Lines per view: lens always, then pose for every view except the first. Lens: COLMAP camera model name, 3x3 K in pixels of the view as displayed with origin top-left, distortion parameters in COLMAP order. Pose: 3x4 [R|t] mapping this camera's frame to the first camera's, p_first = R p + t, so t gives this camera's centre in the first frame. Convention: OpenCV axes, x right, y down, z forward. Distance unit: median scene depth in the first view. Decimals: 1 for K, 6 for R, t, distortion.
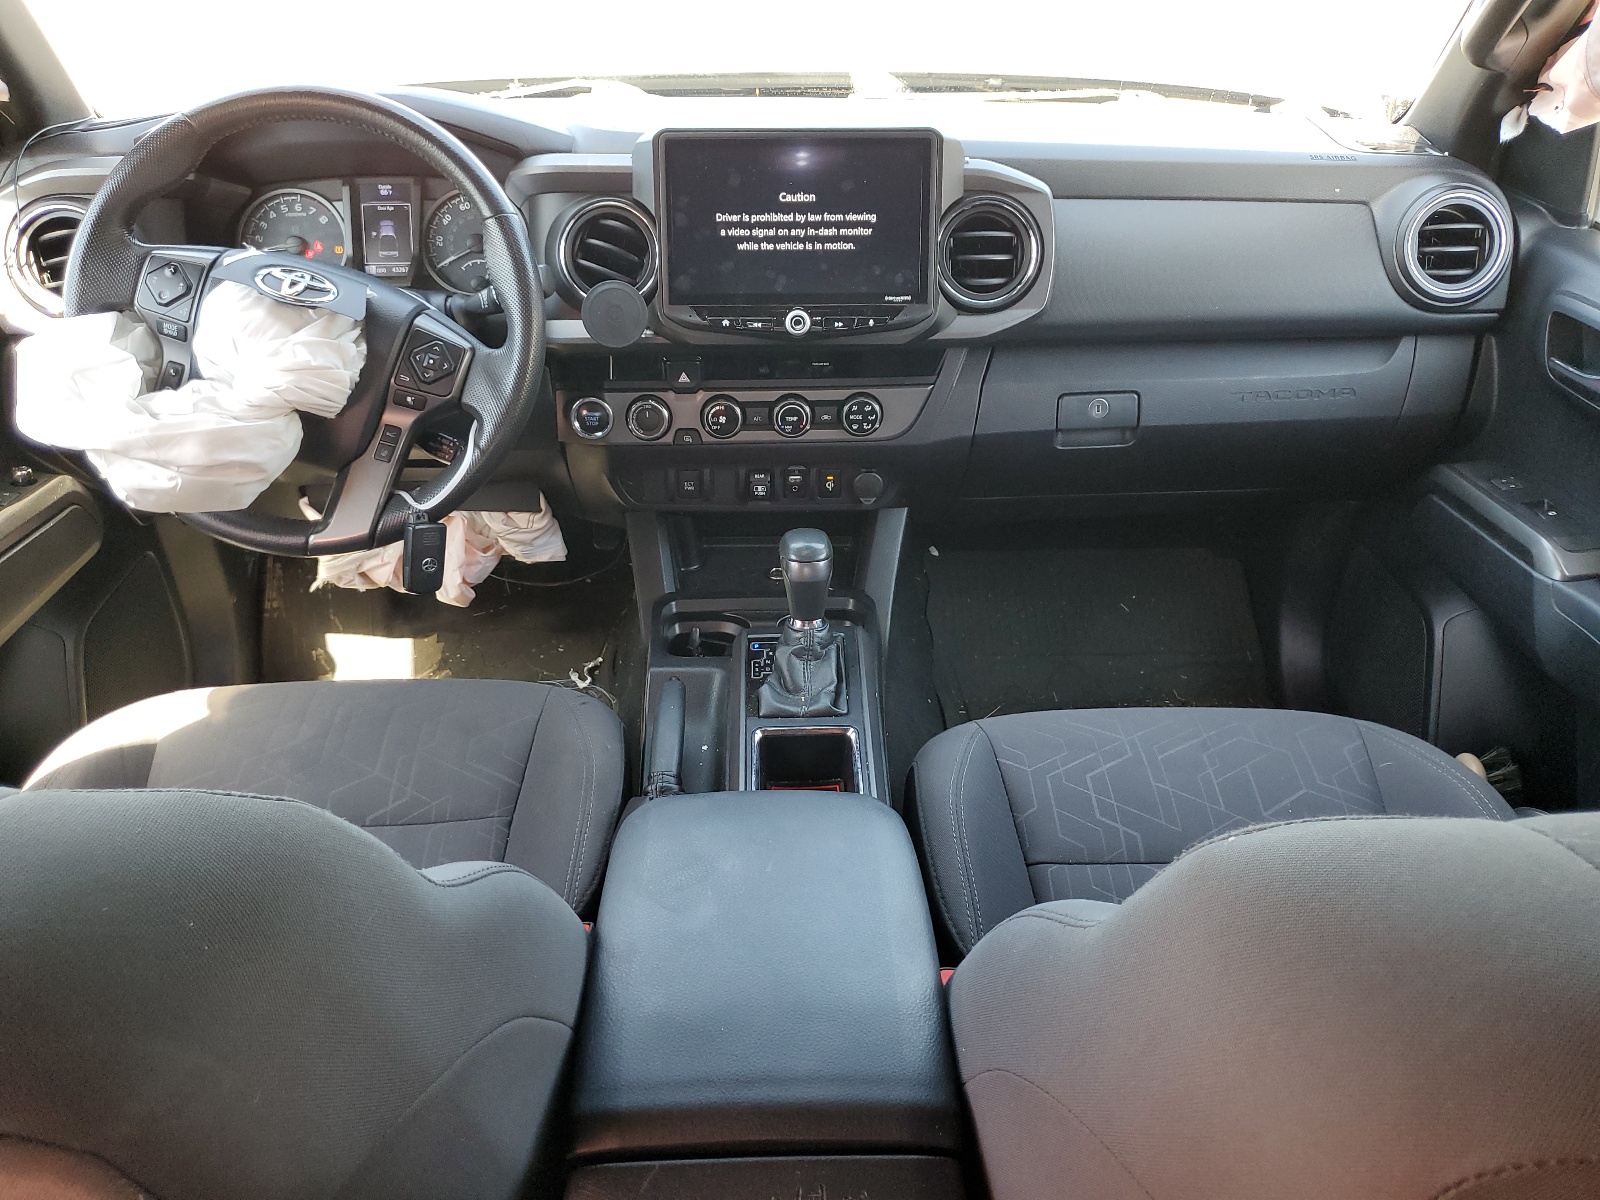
lens RADIAL K [[1215.9, 0, 801.8], [0, 1215.9, 599.2], [0, 0, 1]] dist [0.004176, -0.001133]
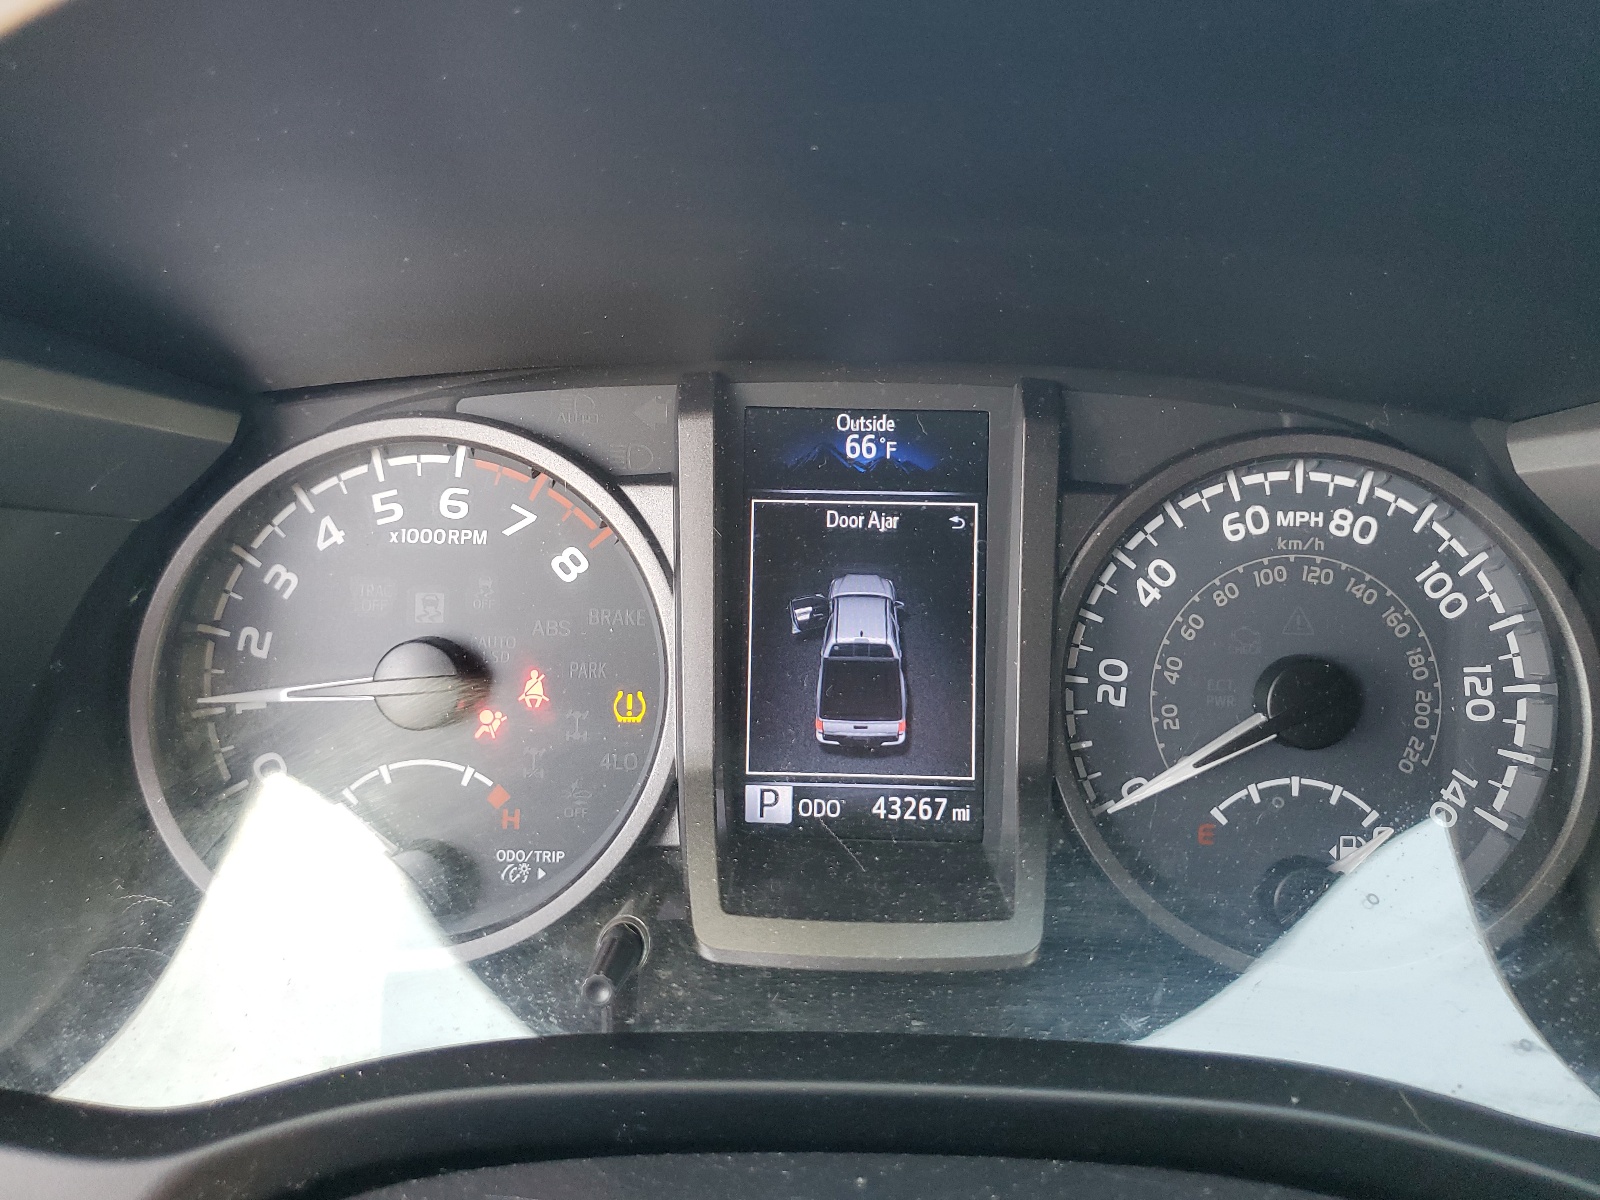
lens RADIAL K [[1215.9, 0, 799.2], [0, 1215.9, 598.7], [0, 0, 1]] dist [0.004176, -0.001133]
pose [[0.999041, 0.035495, -0.025623, -0.347830], [-0.039603, 0.982232, -0.183445, -0.269397], [0.018656, 0.184284, 0.982696, 0.796702]]
